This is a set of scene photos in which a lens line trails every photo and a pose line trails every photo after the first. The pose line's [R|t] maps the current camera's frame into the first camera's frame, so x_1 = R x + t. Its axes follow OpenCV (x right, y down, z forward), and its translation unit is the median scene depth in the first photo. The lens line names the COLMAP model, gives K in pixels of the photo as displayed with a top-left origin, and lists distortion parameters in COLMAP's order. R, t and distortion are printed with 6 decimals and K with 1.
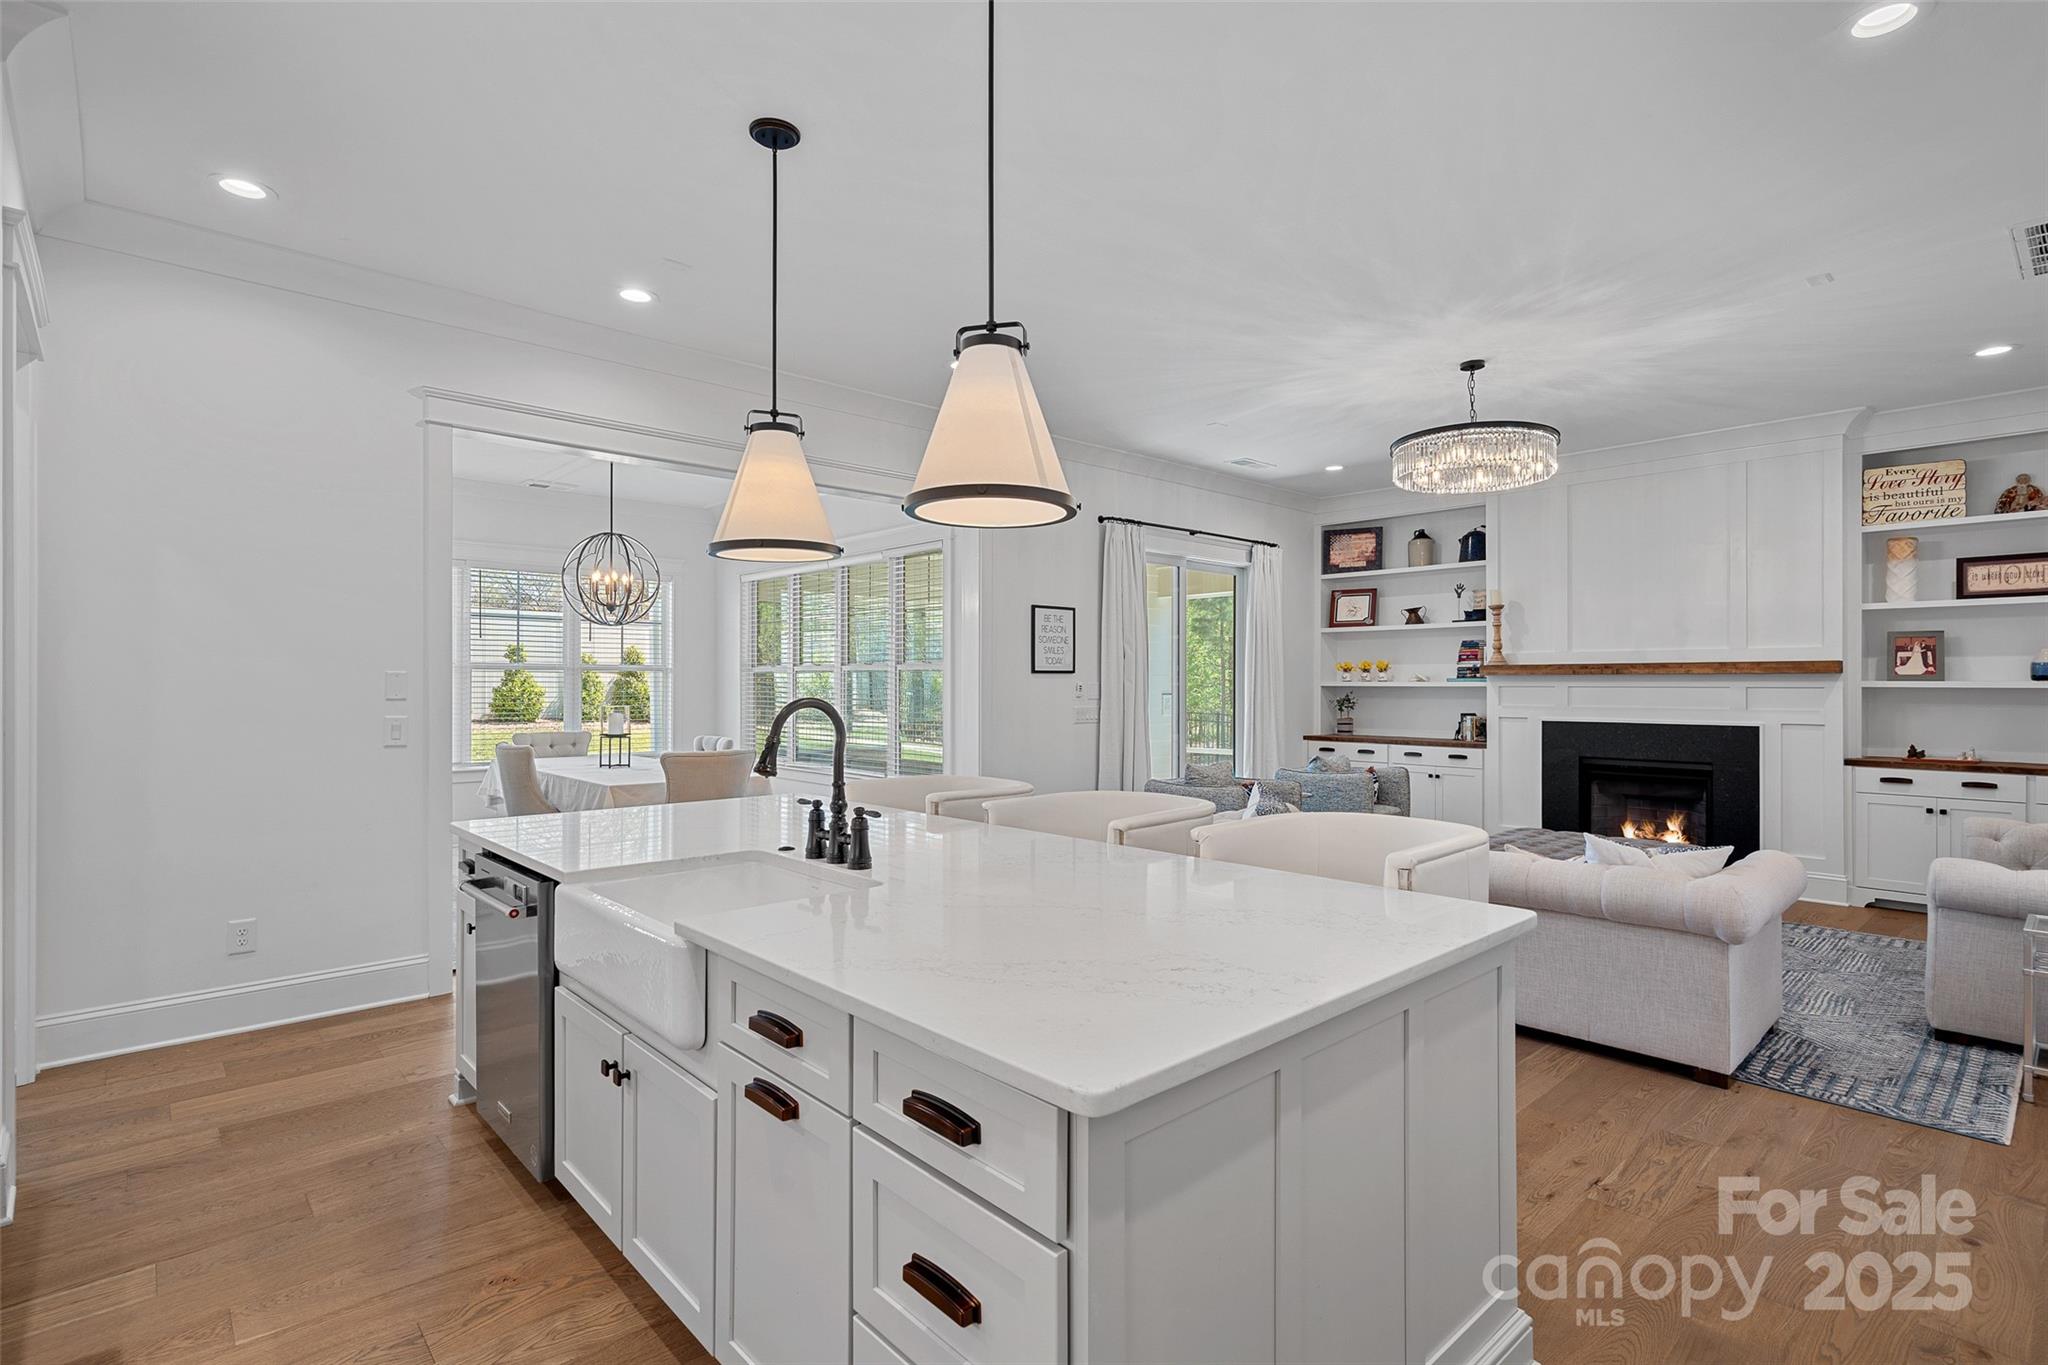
lens RADIAL K [[985.5, 0, 1033.6], [0, 985.5, 682.3], [0, 0, 1]] dist [0.005085, 0.000648]
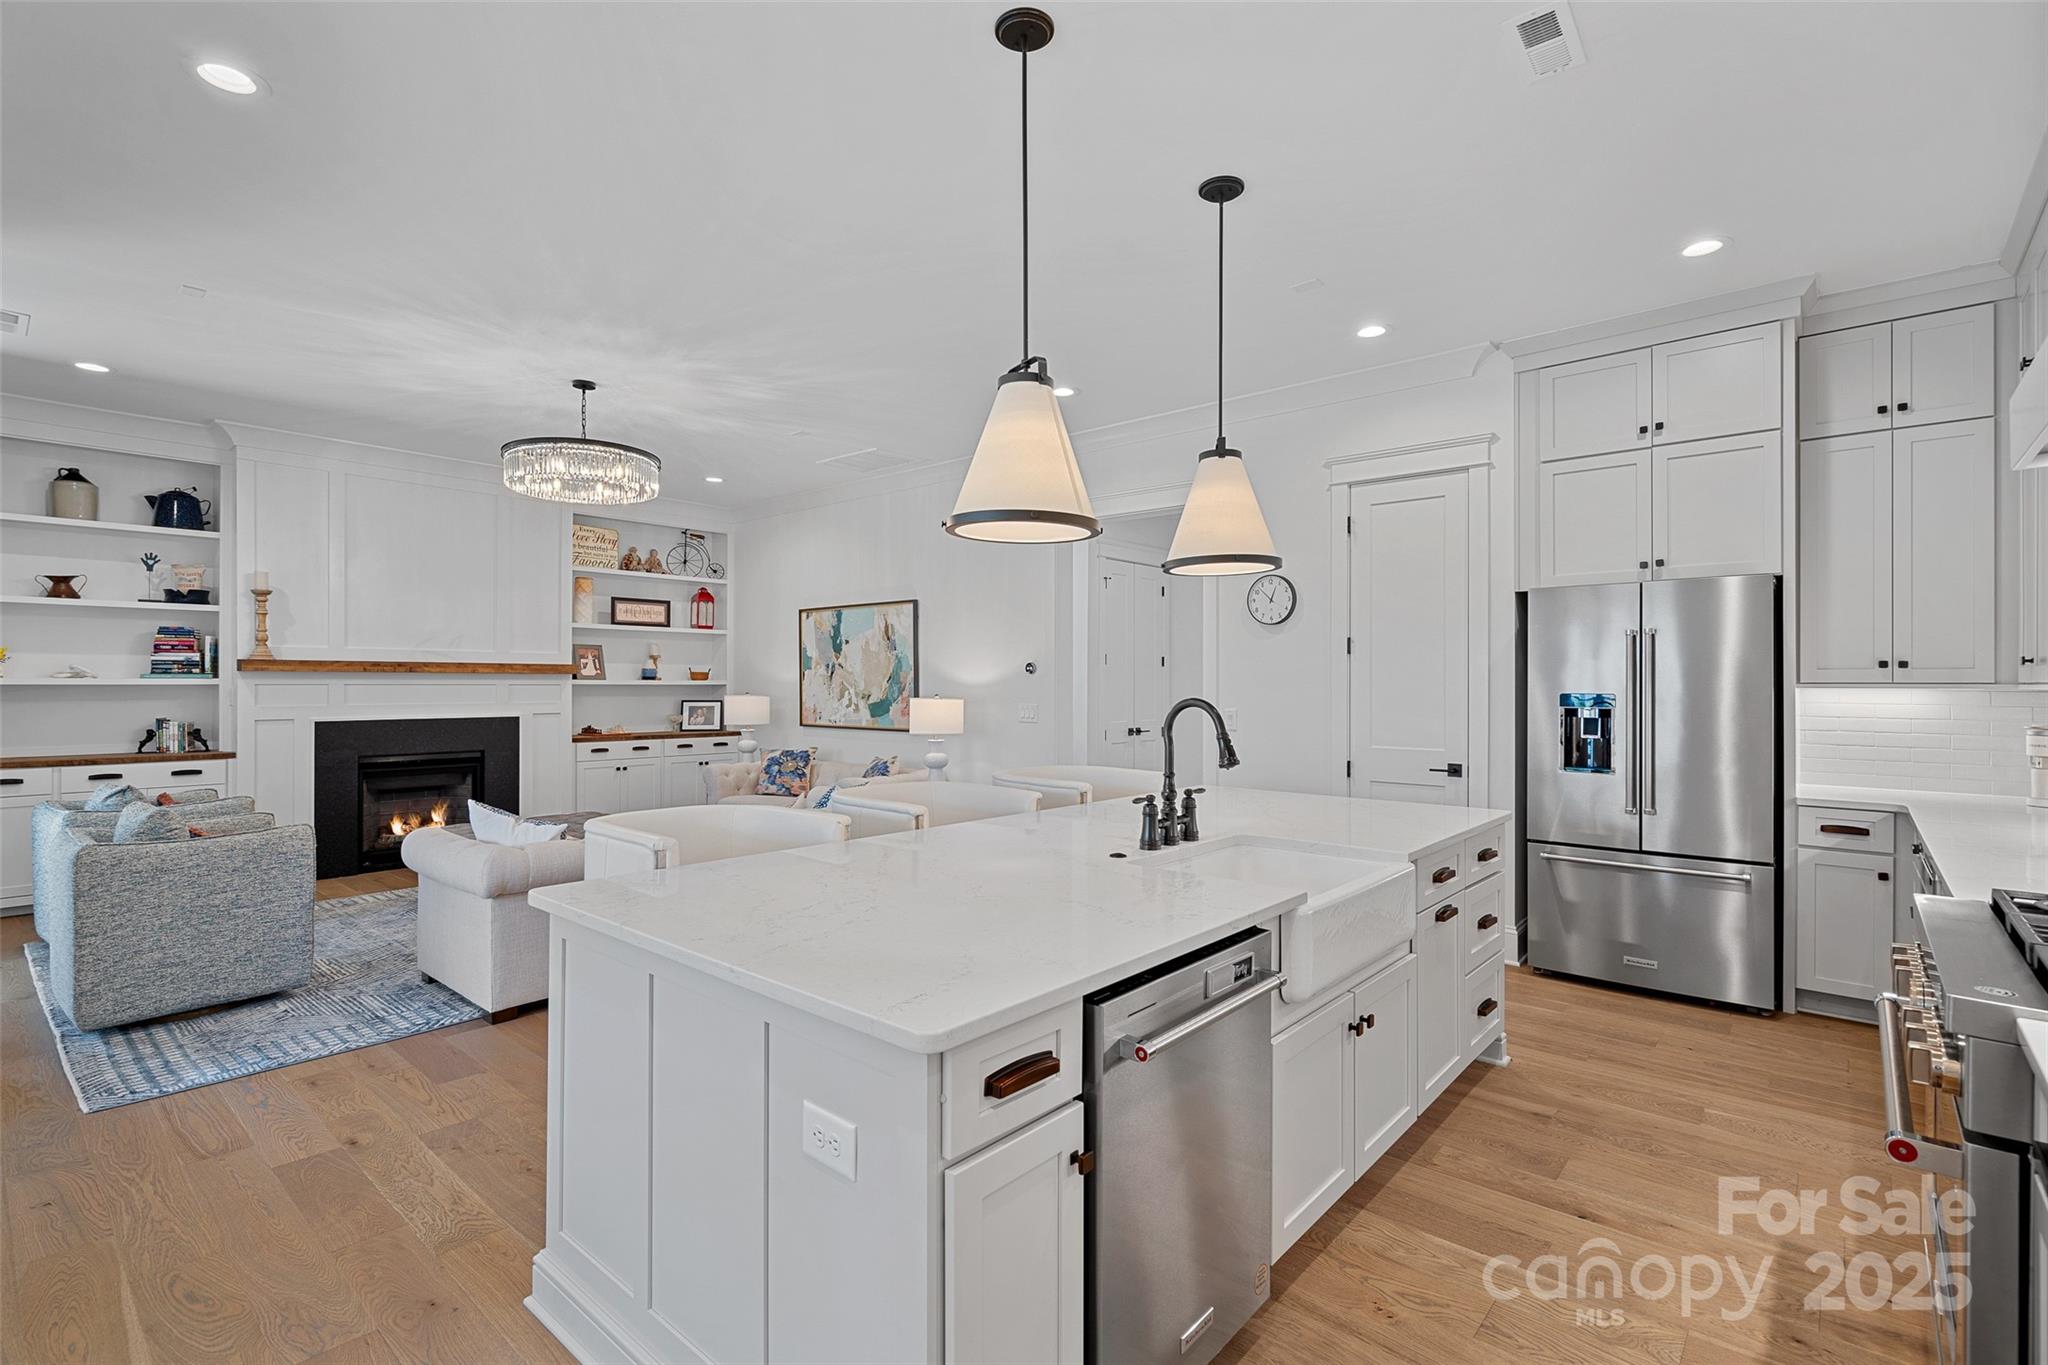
lens RADIAL K [[935.1, 0, 1024.2], [0, 935.1, 678.6], [0, 0, 1]] dist [0.003886, -0.000498]
pose [[-0.095879, 0.003350, 0.995387, -0.506945], [-0.004092, 0.999985, -0.003760, -0.000580], [-0.995385, -0.004434, -0.095864, 0.516136]]
